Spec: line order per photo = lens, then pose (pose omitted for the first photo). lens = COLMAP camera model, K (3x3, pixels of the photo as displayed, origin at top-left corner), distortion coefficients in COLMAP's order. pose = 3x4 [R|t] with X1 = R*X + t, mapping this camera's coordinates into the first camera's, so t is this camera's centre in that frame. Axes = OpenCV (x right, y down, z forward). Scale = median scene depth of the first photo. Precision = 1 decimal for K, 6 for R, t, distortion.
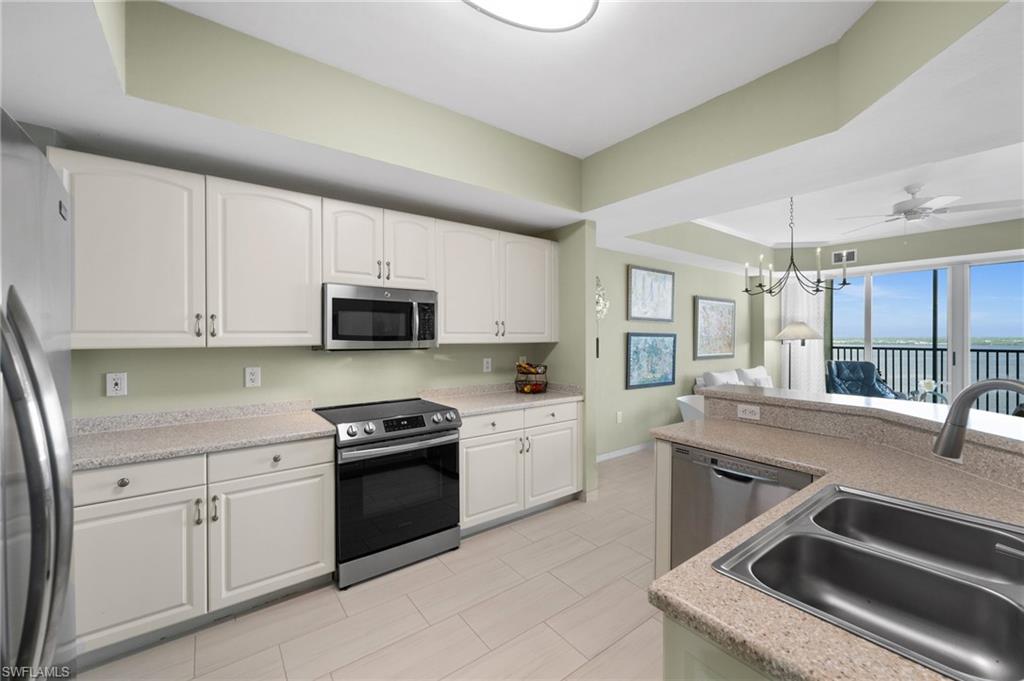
lens RADIAL K [[406.5, 0, 509.6], [0, 406.5, 338.6], [0, 0, 1]] dist [-0.002457, 0.000467]
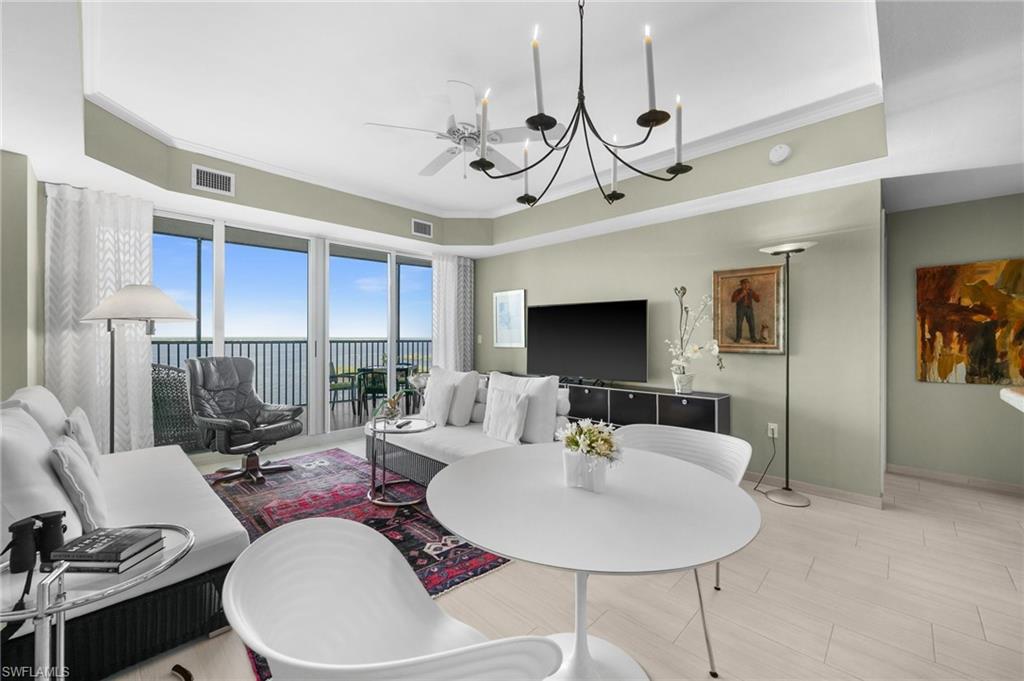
lens RADIAL K [[406.5, 0, 509.4], [0, 406.5, 335.6], [0, 0, 1]] dist [-0.002457, 0.000467]
pose [[-0.154456, 0.003993, 0.987992, 0.353381], [0.004382, 0.999985, -0.003356, 0.049104], [-0.987990, 0.003811, -0.154471, 1.304480]]
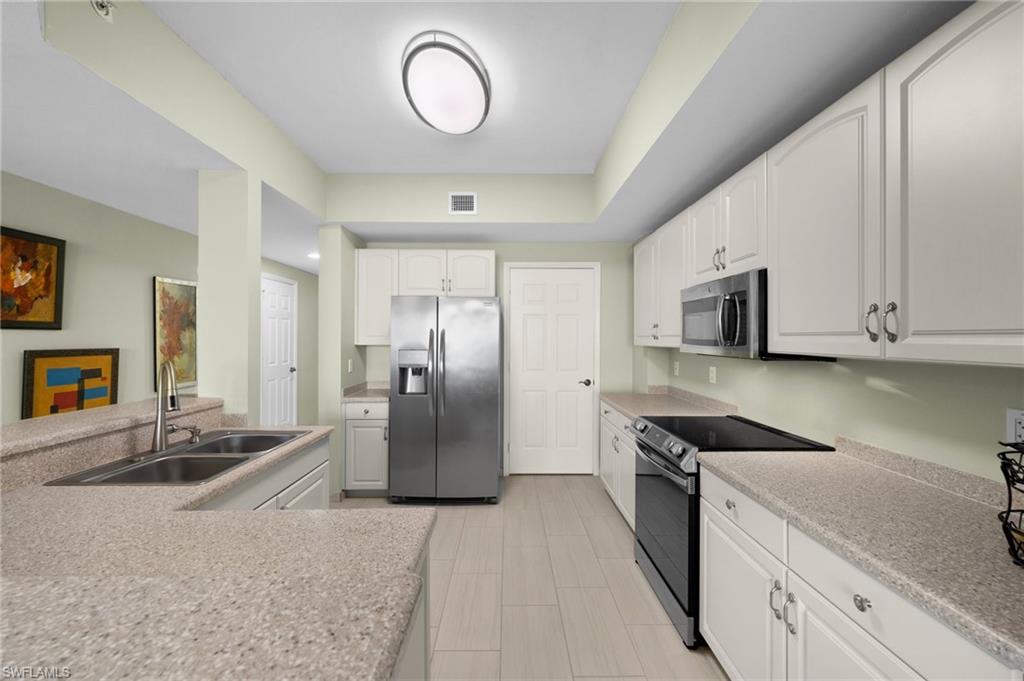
lens RADIAL K [[406.5, 0, 511.1], [0, 406.5, 336.1], [0, 0, 1]] dist [-0.002457, 0.000467]
pose [[-0.589105, -0.004120, -0.808046, 0.532399], [-0.007574, 0.999971, 0.000423, -0.009814], [0.808021, 0.006369, -0.589119, 1.020663]]
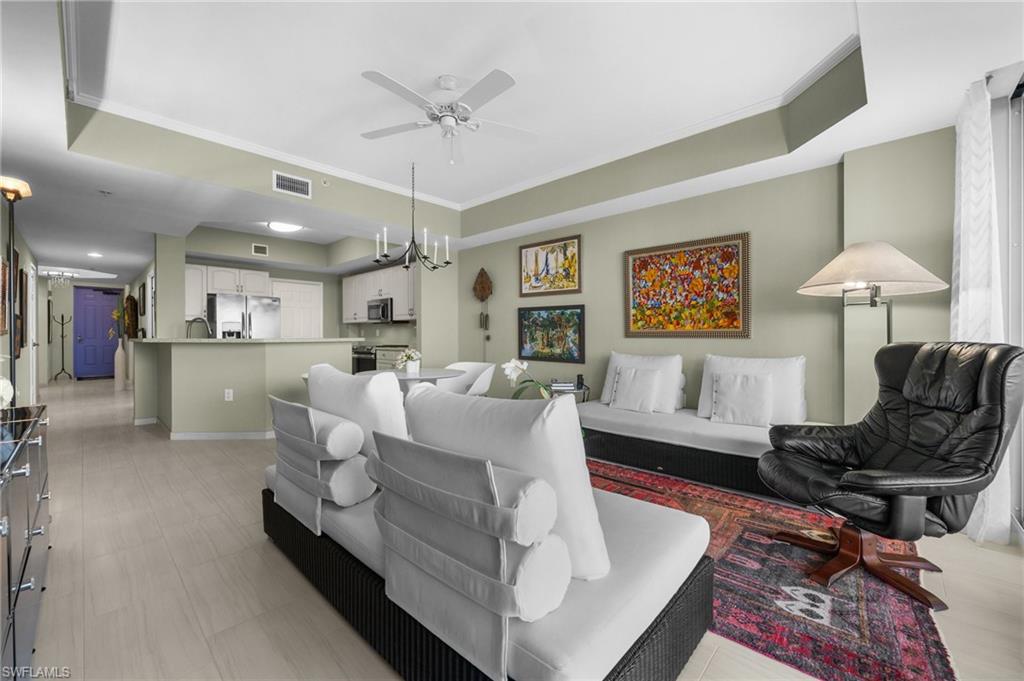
lens RADIAL K [[406.5, 0, 514.2], [0, 406.5, 338.3], [0, 0, 1]] dist [-0.002457, 0.000467]
pose [[0.176598, 0.005767, -0.984266, 2.172614], [-0.003856, 0.999979, 0.005167, 0.097652], [0.984276, 0.002883, 0.176616, 1.239200]]
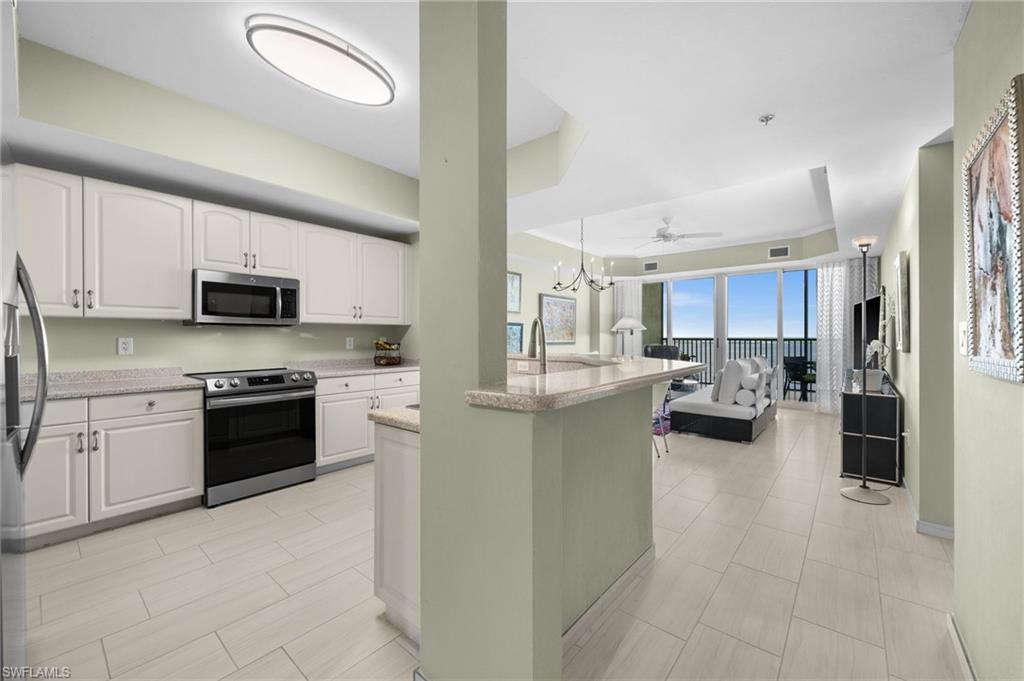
lens RADIAL K [[406.5, 0, 510.1], [0, 406.5, 338.1], [0, 0, 1]] dist [-0.002457, 0.000467]
pose [[0.974109, -0.001176, 0.226077, 0.162442], [0.001915, 0.999994, -0.003049, 0.064596], [-0.226072, 0.003403, 0.974105, -0.341283]]
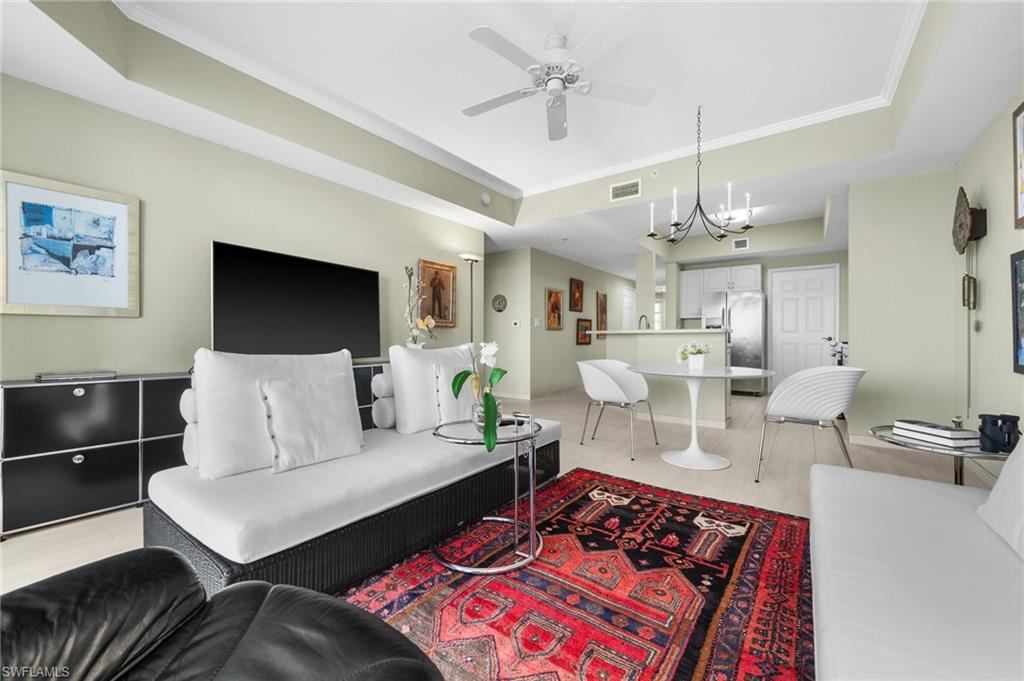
lens RADIAL K [[406.5, 0, 509.7], [0, 406.5, 335.8], [0, 0, 1]] dist [-0.002457, 0.000467]
pose [[-0.955865, -0.002140, -0.293799, 1.584198], [-0.002975, 0.999993, 0.002396, 0.129423], [0.293791, 0.003164, -0.955864, 2.023232]]
